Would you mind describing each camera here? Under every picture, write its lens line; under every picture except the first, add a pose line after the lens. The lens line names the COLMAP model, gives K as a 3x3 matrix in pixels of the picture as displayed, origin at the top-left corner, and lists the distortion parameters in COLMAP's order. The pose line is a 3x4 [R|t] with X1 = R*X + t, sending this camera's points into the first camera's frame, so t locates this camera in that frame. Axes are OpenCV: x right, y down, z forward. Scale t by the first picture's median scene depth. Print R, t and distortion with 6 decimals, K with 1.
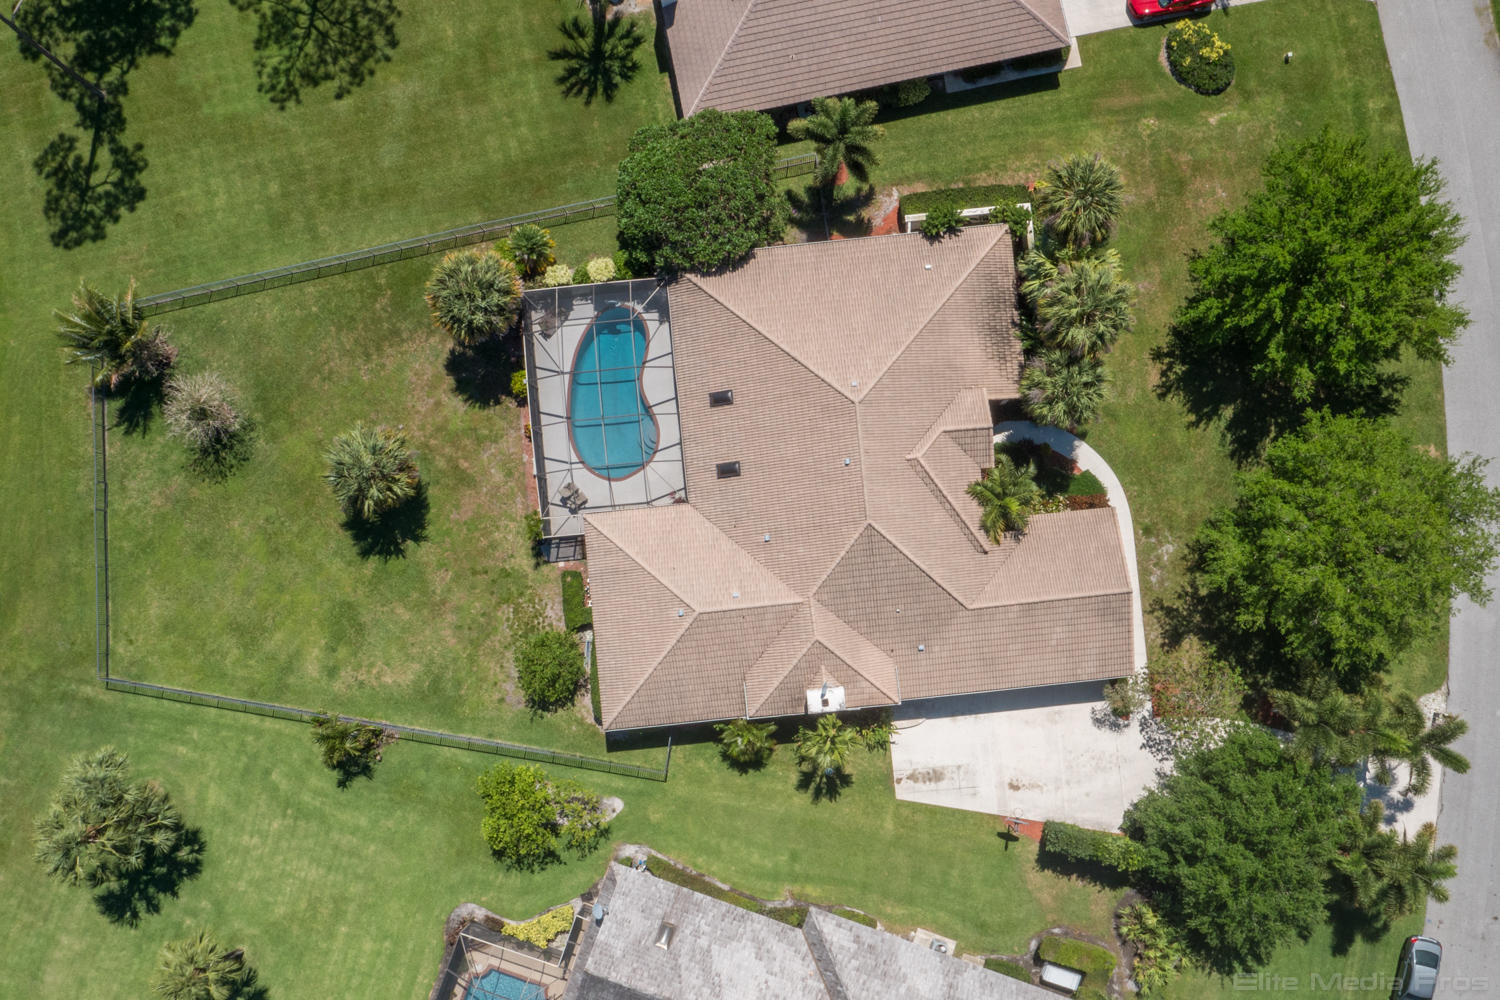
lens RADIAL K [[1282.4, 0, 757.0], [0, 1282.4, 502.0], [0, 0, 1]] dist [-0.030993, 0.012001]
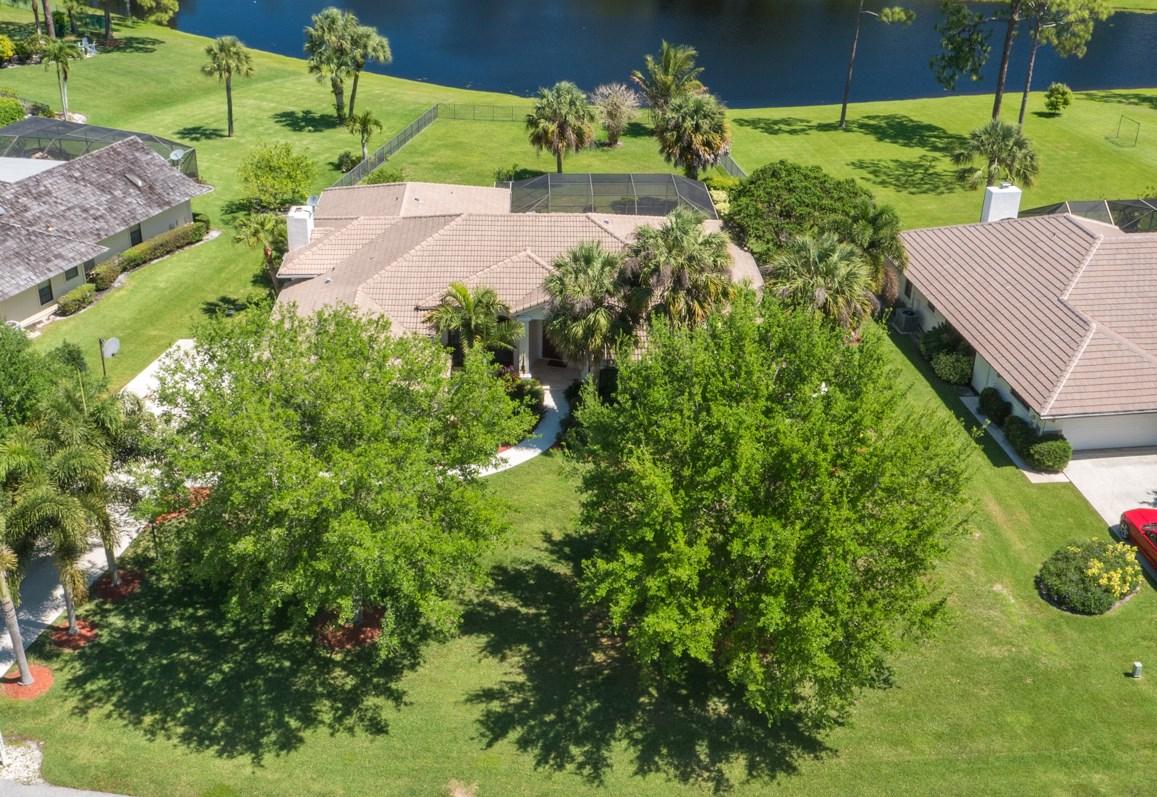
lens RADIAL K [[1275.5, 0, 578.5], [0, 1275.5, 398.5], [0, 0, 1]] dist [-0.052223, -0.010640]
pose [[-0.065536, 0.471224, -0.879575, 0.921125], [-0.997177, 0.001453, 0.075077, -0.129832], [0.036656, 0.882012, 0.469798, 0.598285]]
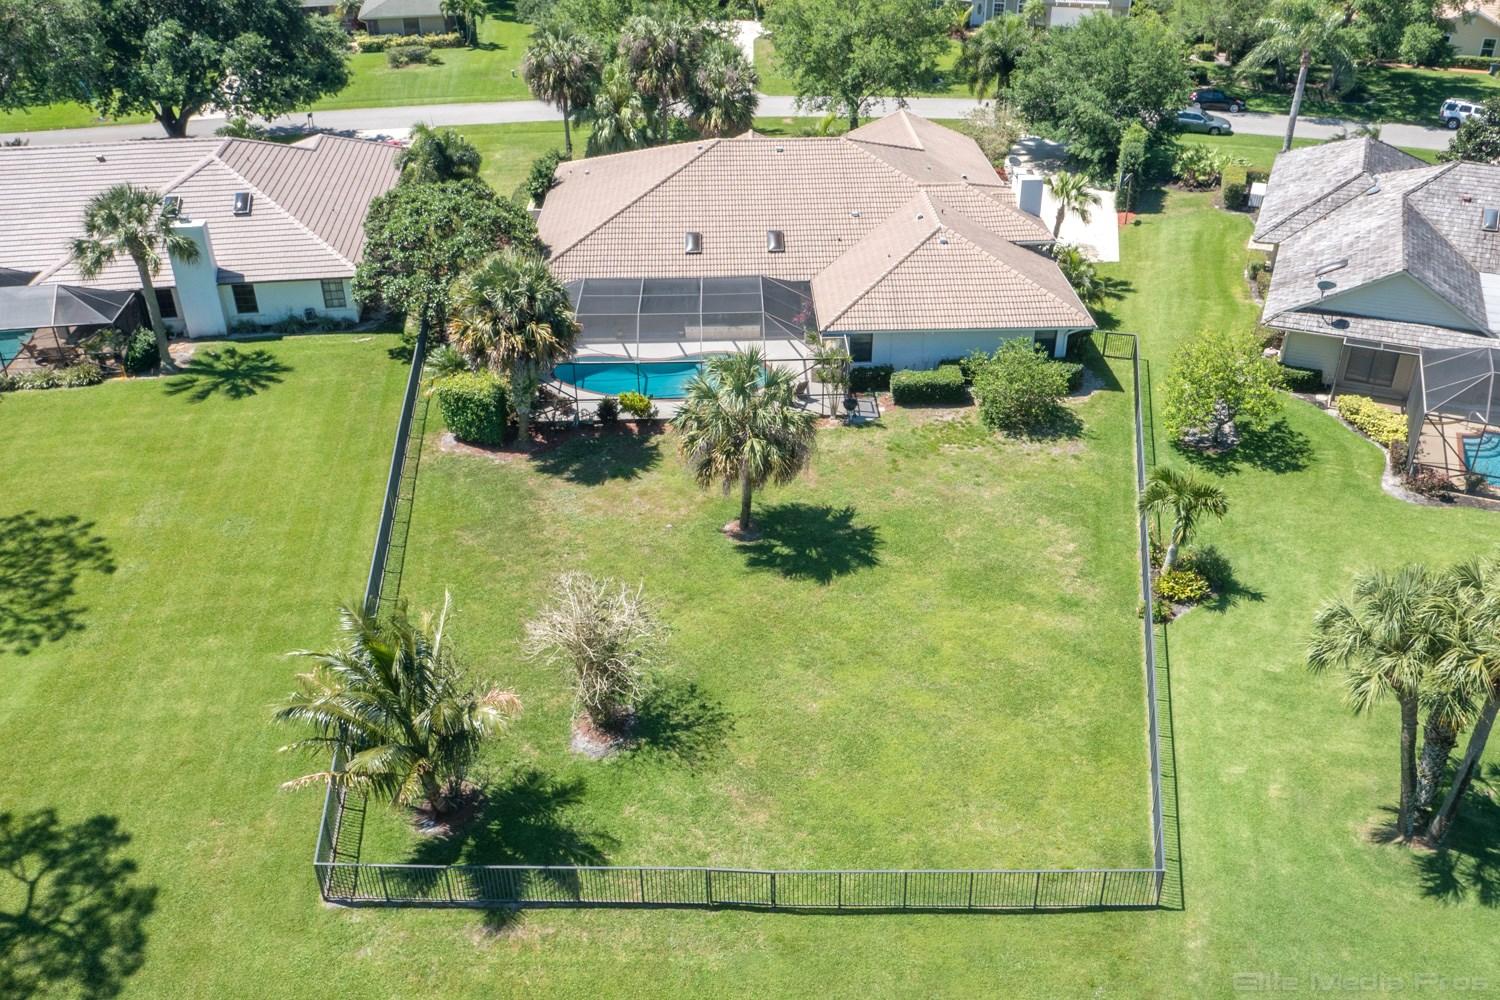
lens RADIAL K [[1282.4, 0, 757.0], [0, 1282.4, 502.0], [0, 0, 1]] dist [-0.030993, 0.012001]
pose [[0.068735, -0.520565, 0.851051, -0.817744], [0.996405, 0.078173, -0.032659, 0.004219], [-0.049528, 0.850236, 0.524066, 0.654618]]
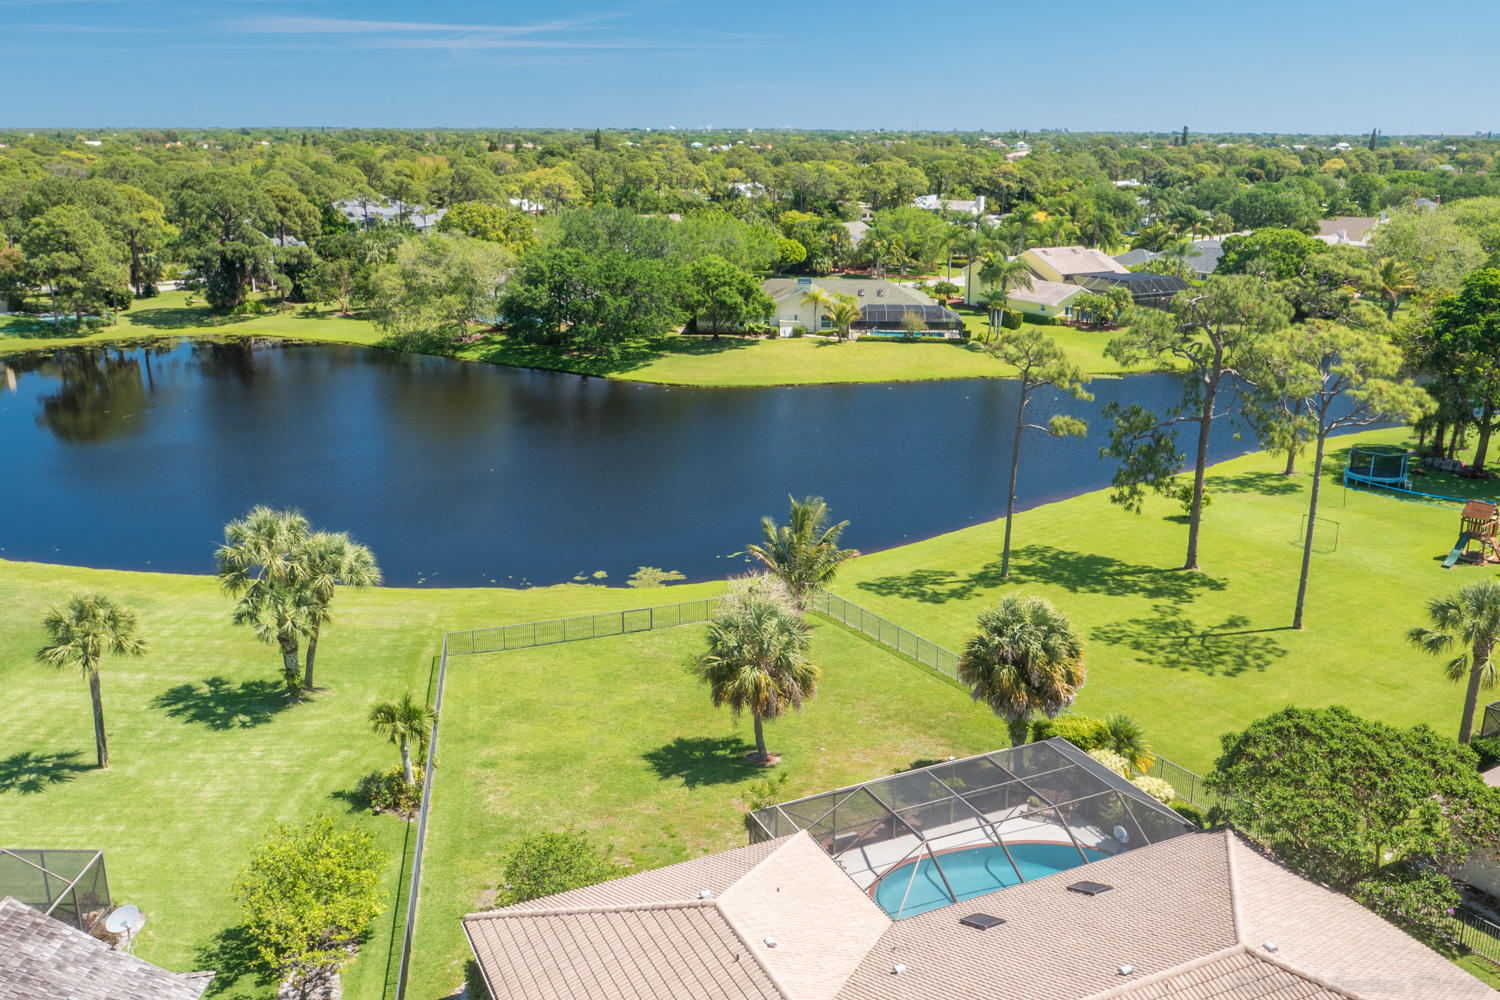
lens RADIAL K [[1282.4, 0, 757.0], [0, 1282.4, 502.0], [0, 0, 1]] dist [-0.030993, 0.012001]
pose [[0.336634, 0.268485, -0.902548, 0.363909], [-0.940396, 0.145024, -0.307609, 0.193744], [0.048303, 0.952304, 0.301302, 0.626855]]
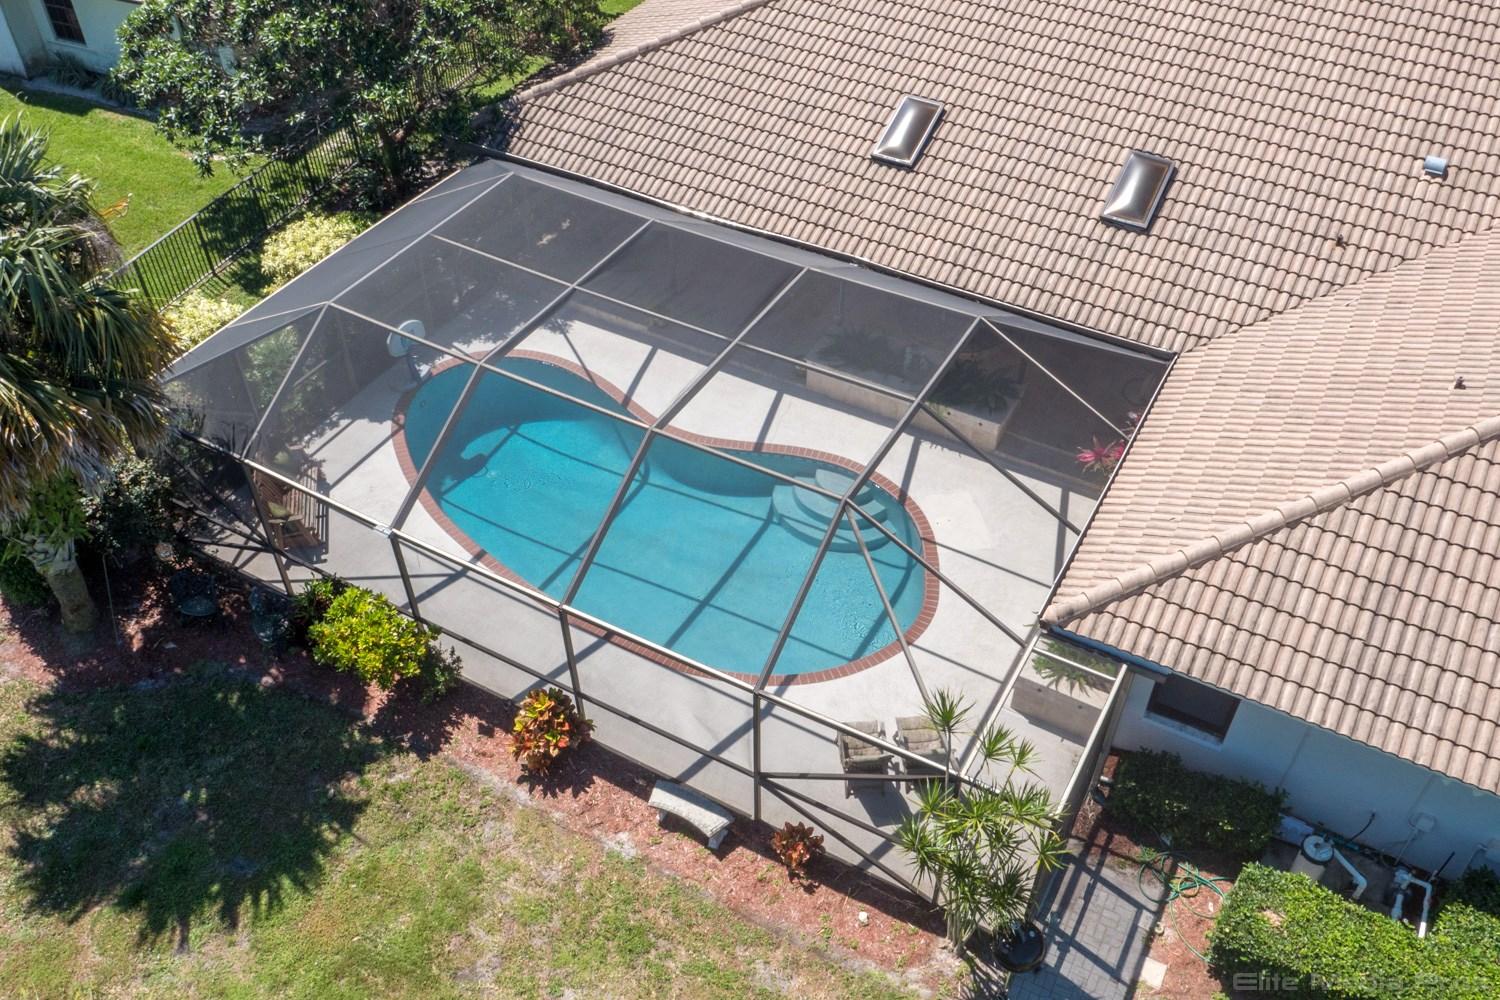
lens RADIAL K [[1282.4, 0, 757.0], [0, 1282.4, 502.0], [0, 0, 1]] dist [-0.030993, 0.012001]
pose [[0.568771, -0.564851, 0.597865, -0.264755], [0.820804, 0.436401, -0.368558, 0.038558], [-0.052729, 0.700355, 0.711844, 0.803736]]
